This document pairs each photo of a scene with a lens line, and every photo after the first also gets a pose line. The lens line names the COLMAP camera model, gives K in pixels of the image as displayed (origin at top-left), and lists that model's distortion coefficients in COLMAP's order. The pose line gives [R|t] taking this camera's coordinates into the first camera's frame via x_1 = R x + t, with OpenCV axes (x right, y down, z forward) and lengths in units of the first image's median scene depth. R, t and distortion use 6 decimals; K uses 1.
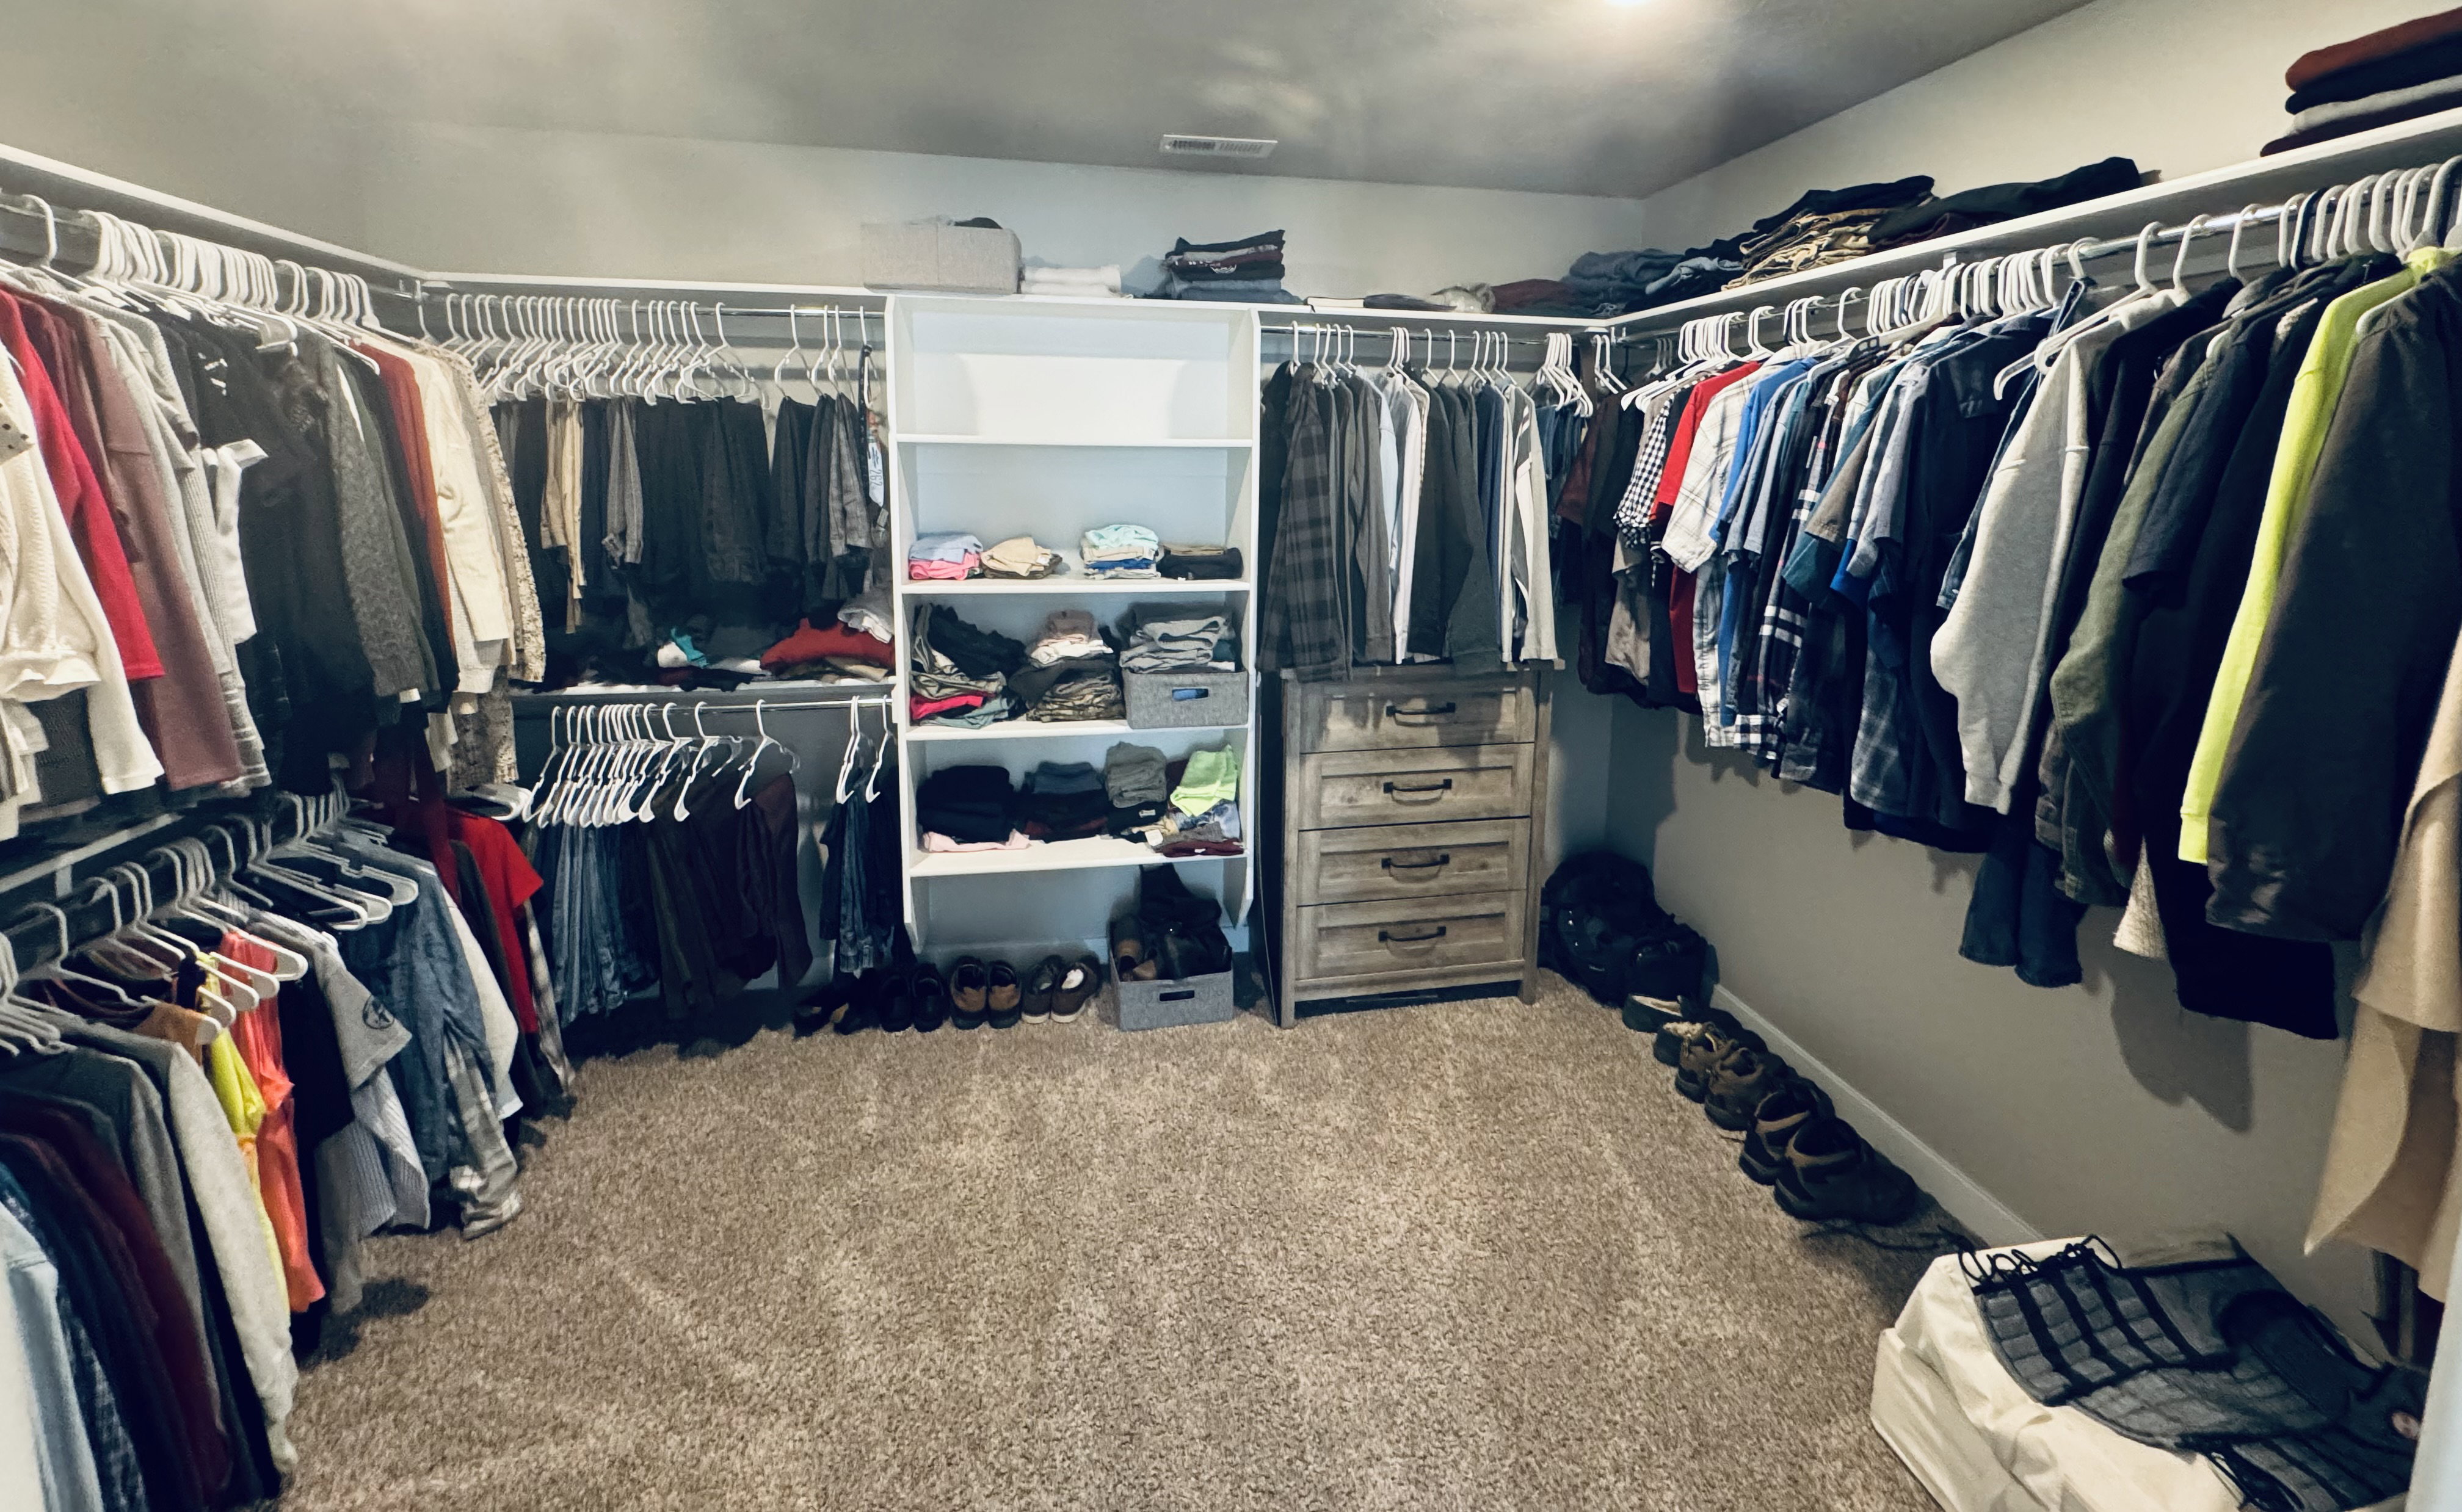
lens RADIAL K [[981.5, 0, 1240.1], [0, 981.5, 579.3], [0, 0, 1]] dist [-0.000276, -0.000002]
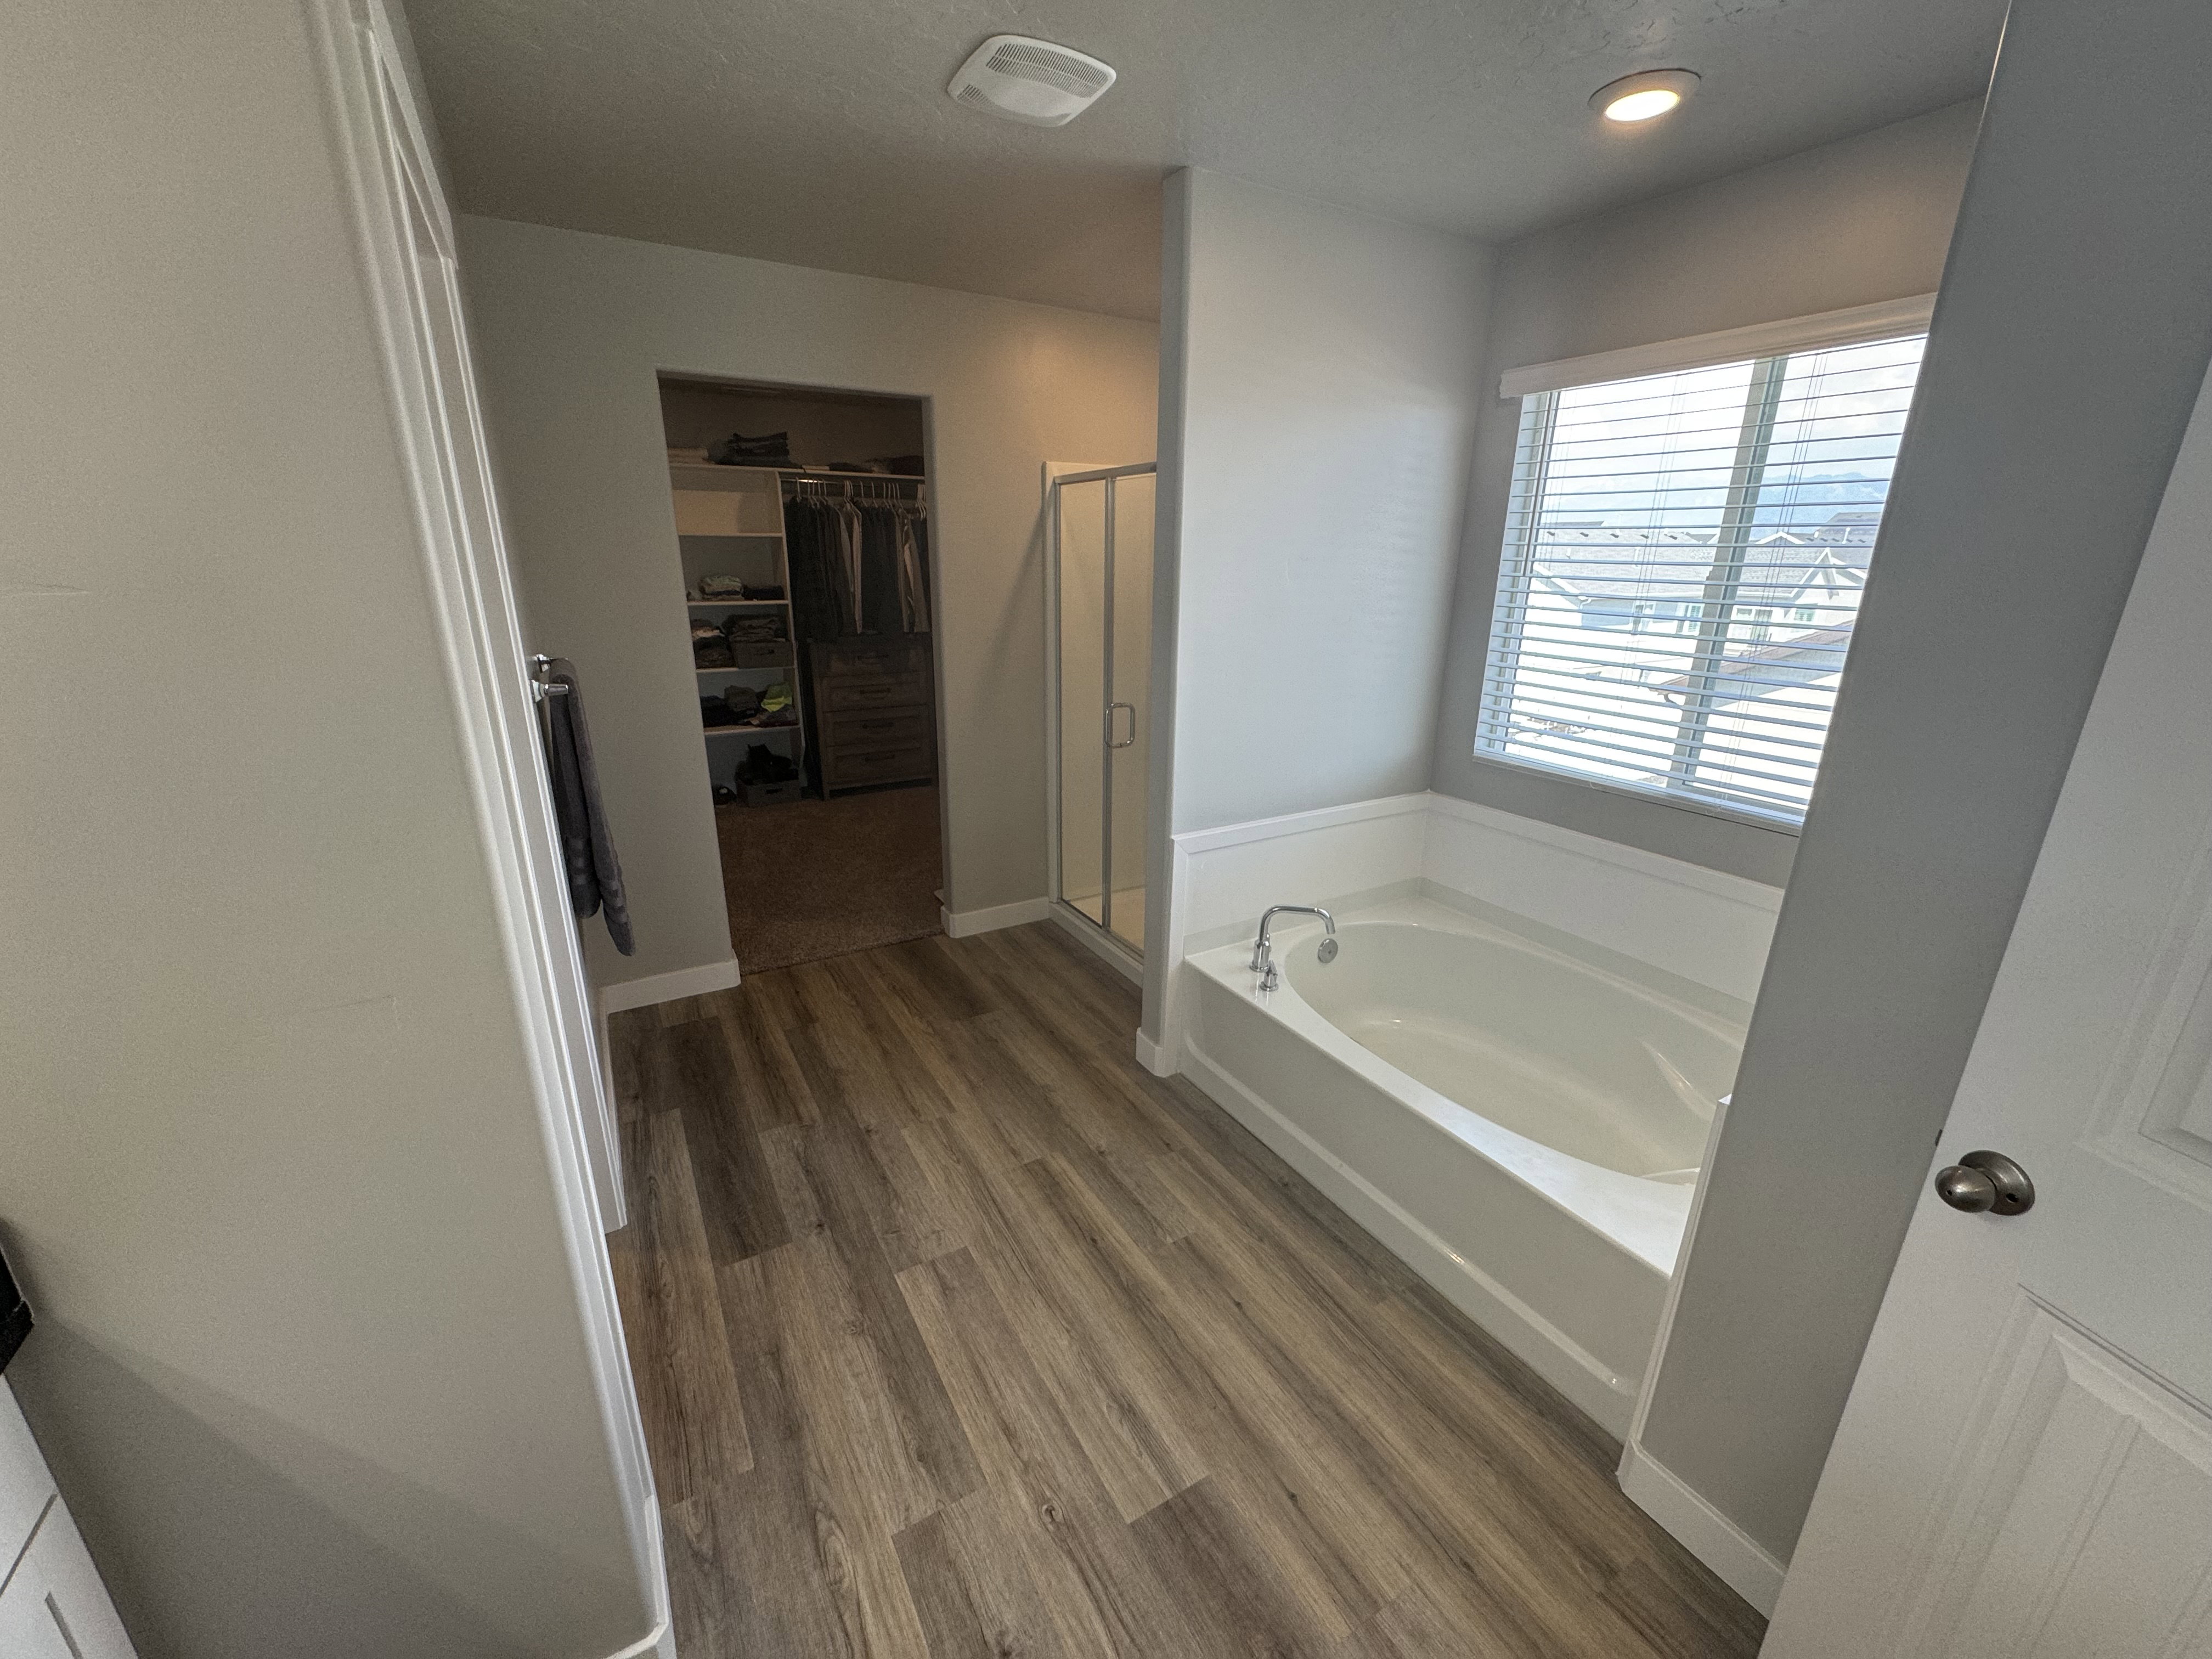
lens RADIAL K [[884.7, 0, 1099.5], [0, 884.7, 829.4], [0, 0, 1]] dist [-0.002795, 0.000662]
pose [[0.945333, -0.102014, 0.309741, 0.003272], [0.044841, 0.981452, 0.186390, 0.167595], [-0.323010, -0.162312, 0.932373, -1.155658]]
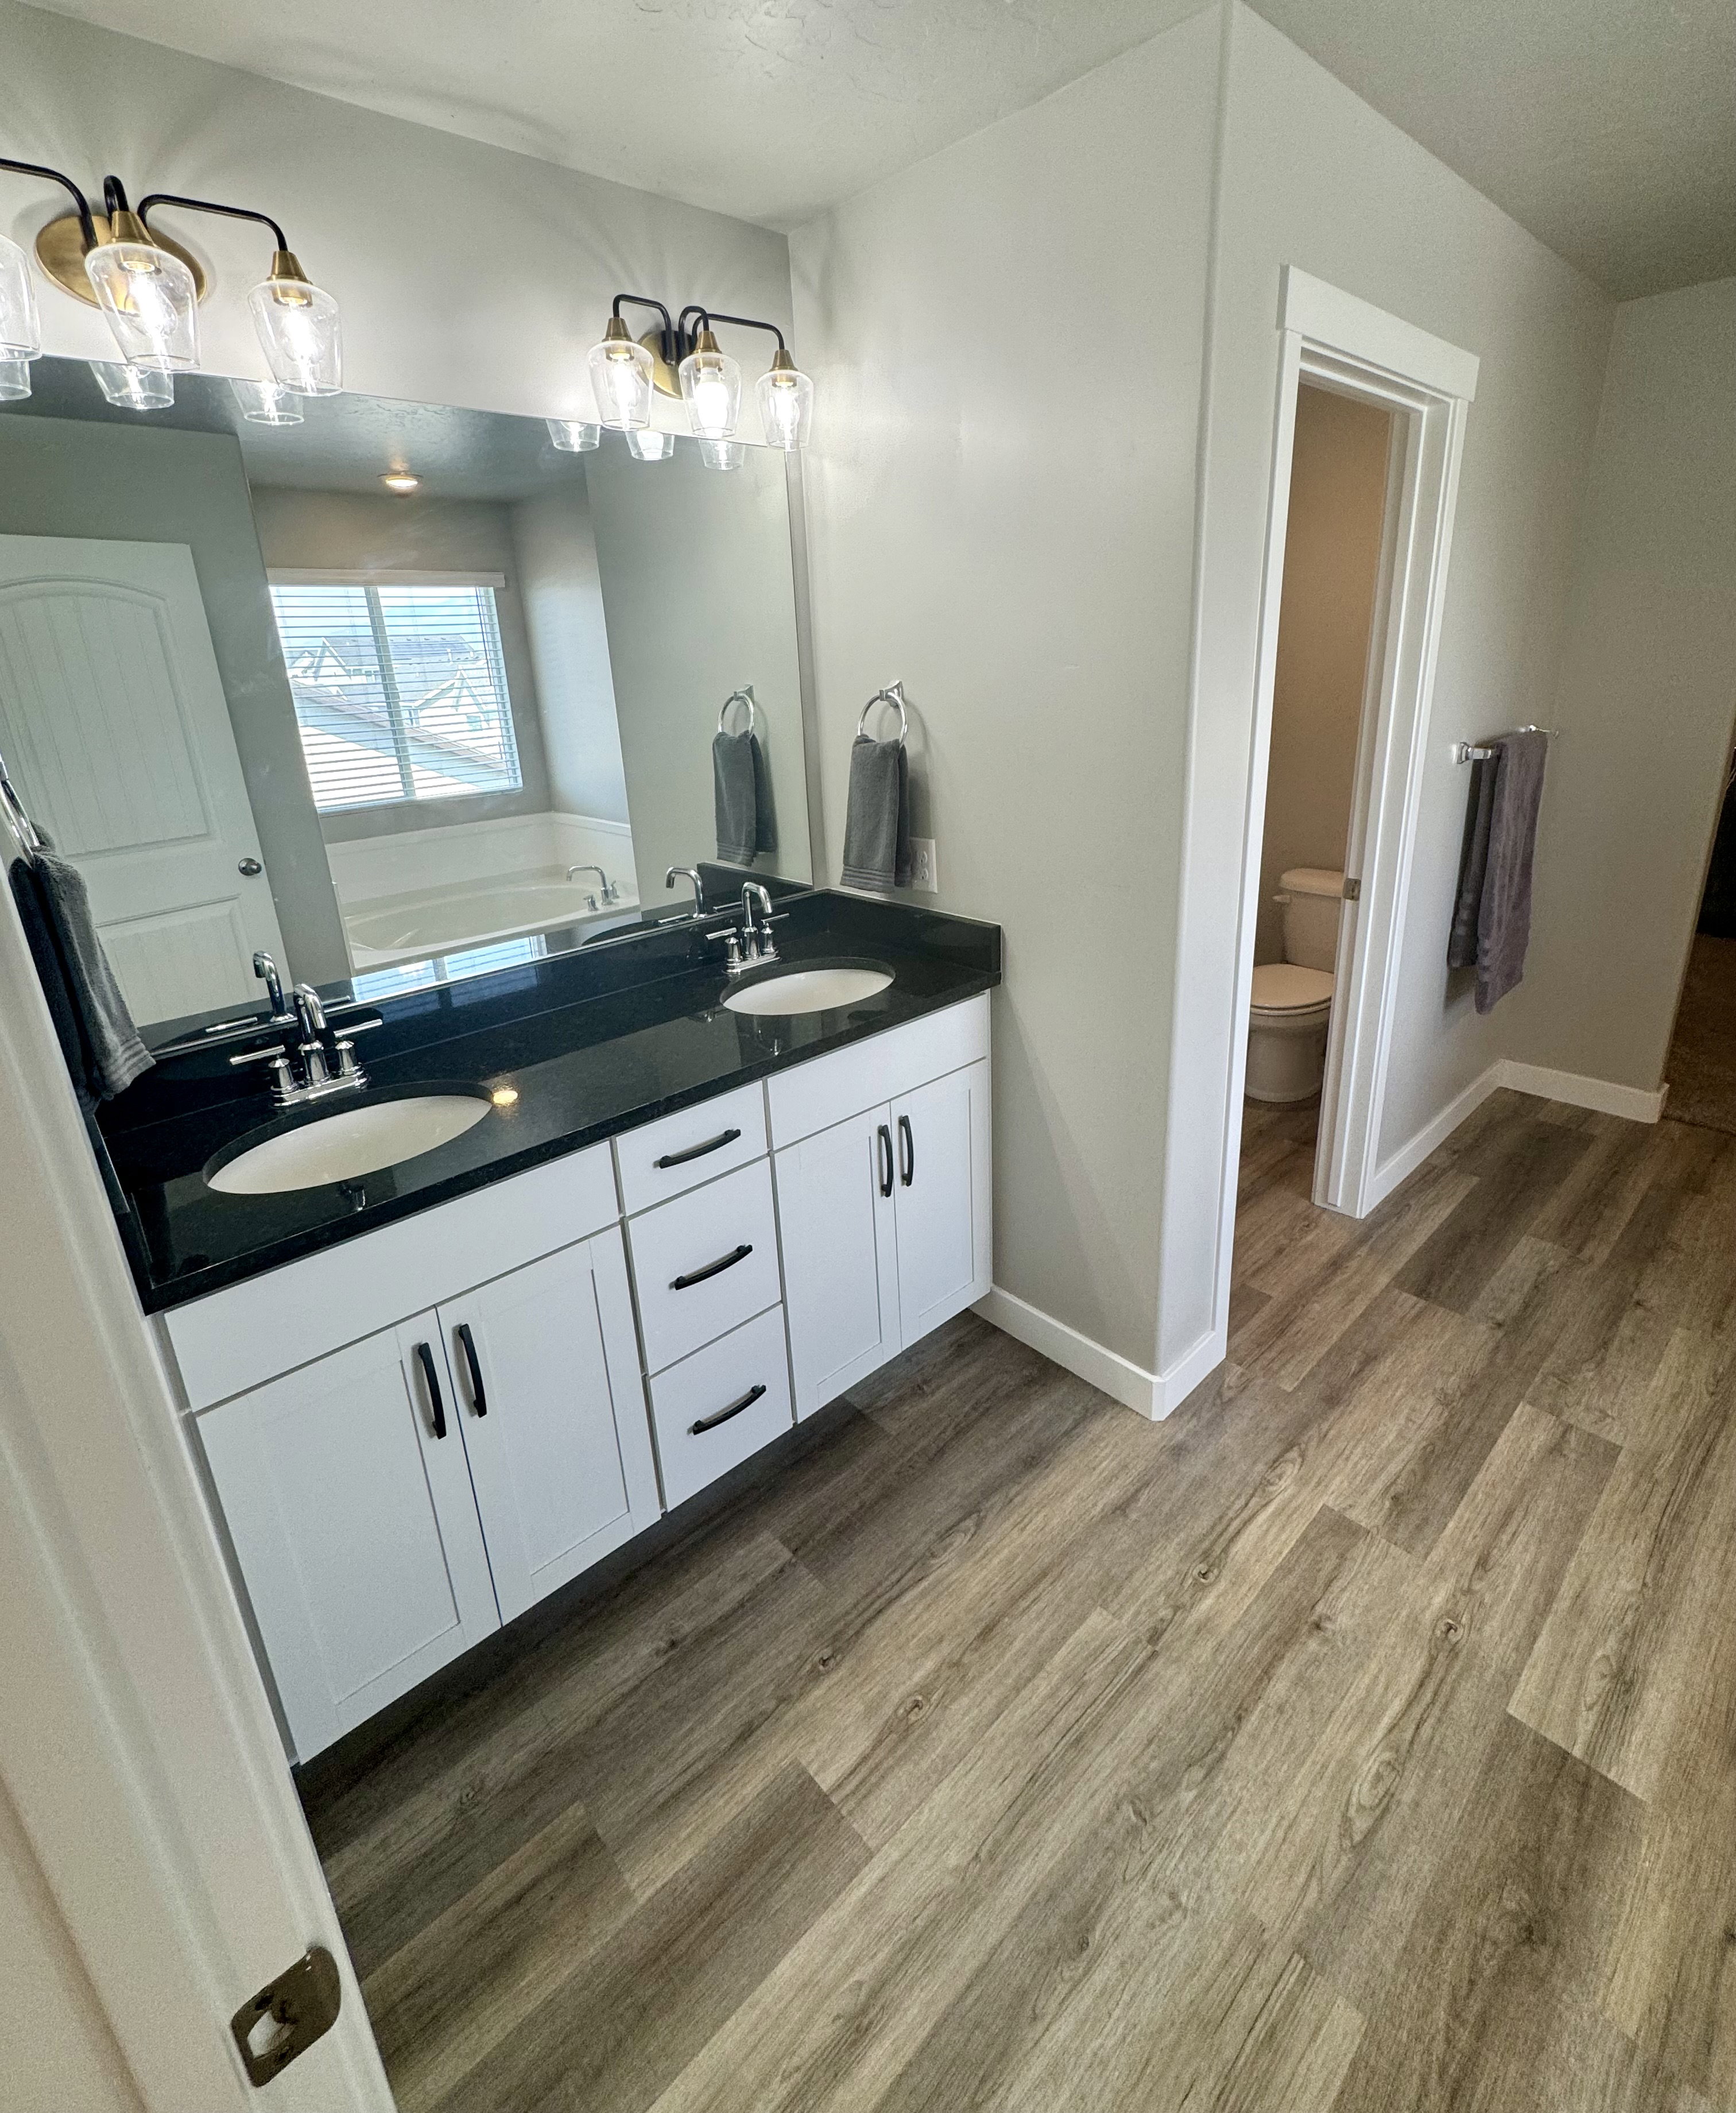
lens RADIAL K [[968.7, 0, 873.1], [0, 968.7, 954.0], [0, 0, 1]] dist [-0.002850, 0.000386]
pose [[0.522919, 0.216813, -0.824347, 0.310775], [-0.057168, 0.973853, 0.219870, 0.185941], [0.850463, -0.067848, 0.521641, -1.270370]]
